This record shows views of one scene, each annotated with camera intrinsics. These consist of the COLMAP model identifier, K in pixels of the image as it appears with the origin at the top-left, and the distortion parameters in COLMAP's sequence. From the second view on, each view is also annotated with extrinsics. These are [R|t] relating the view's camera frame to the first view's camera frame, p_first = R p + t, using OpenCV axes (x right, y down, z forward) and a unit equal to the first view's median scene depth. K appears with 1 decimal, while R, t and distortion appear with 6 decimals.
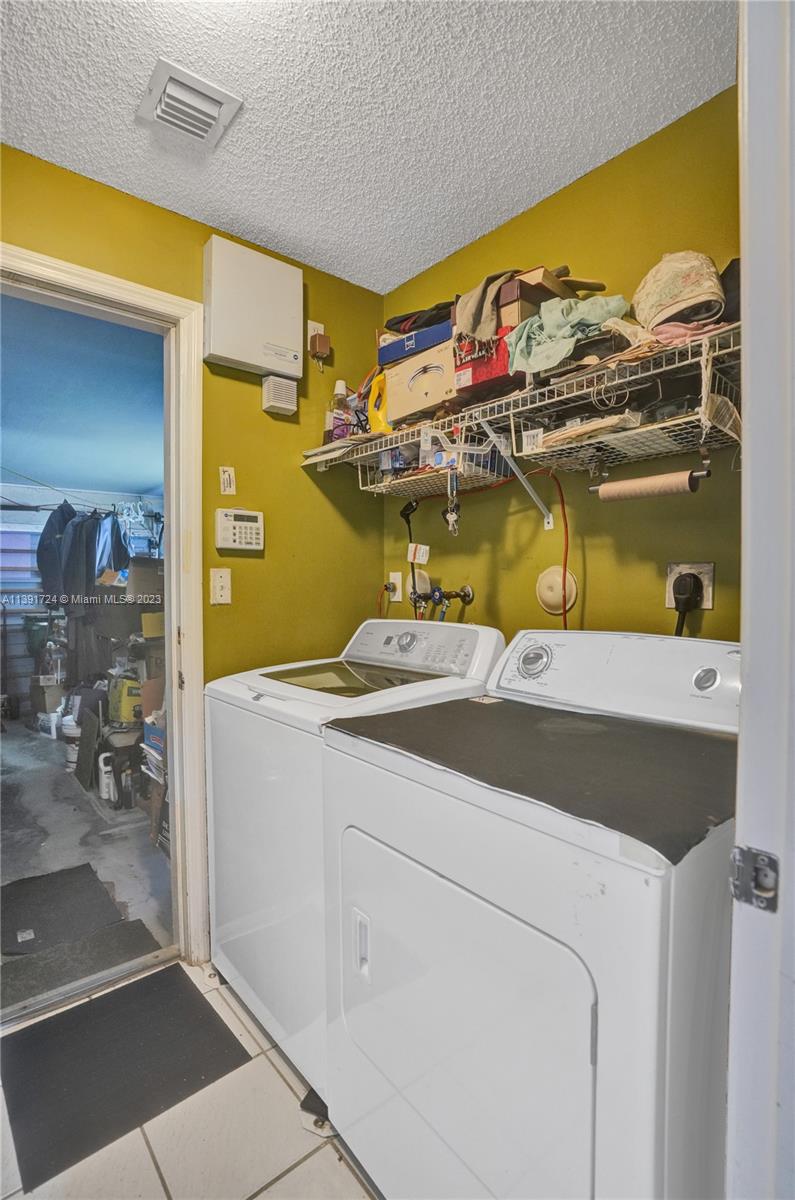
lens RADIAL K [[580.7, 0, 395.9], [0, 580.7, 598.2], [0, 0, 1]] dist [0.000015, -0.000001]
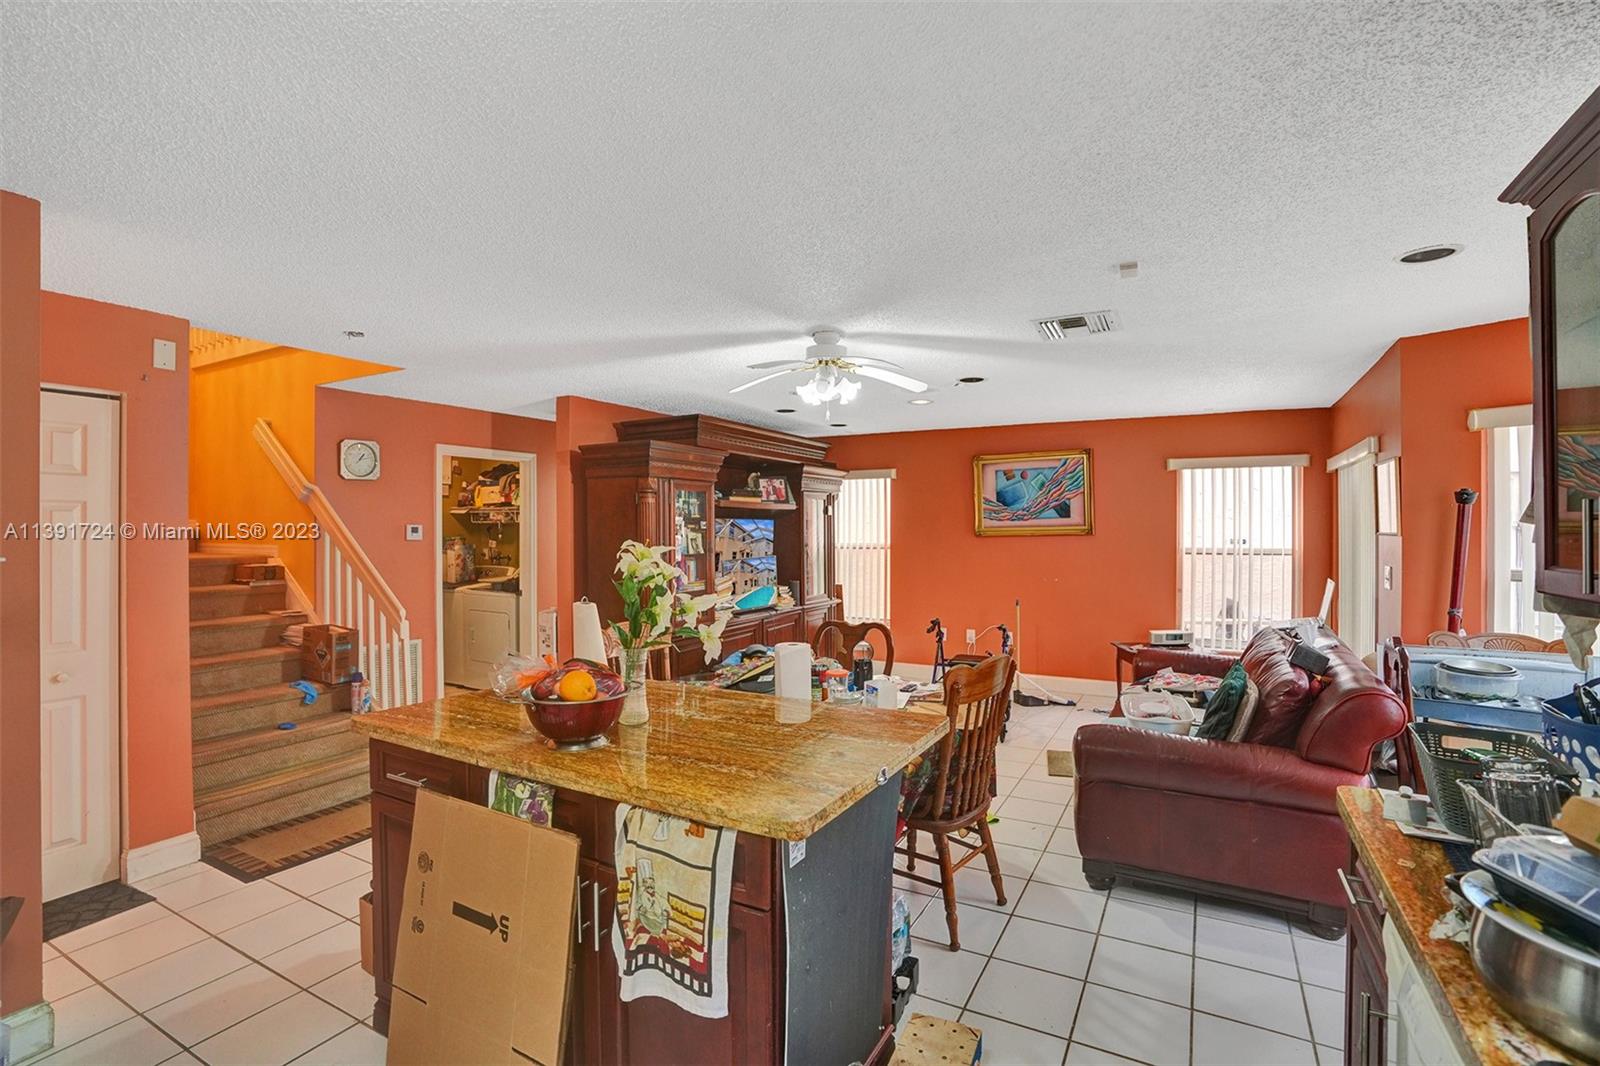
lens RADIAL K [[730.1, 0, 798.5], [0, 730.1, 534.8], [0, 0, 1]] dist [0.003200, 0.001113]
pose [[0.934525, -0.001537, 0.355893, 0.185952], [0.010099, 0.999703, -0.022200, -0.022687], [-0.355753, 0.024340, 0.934263, -3.367976]]
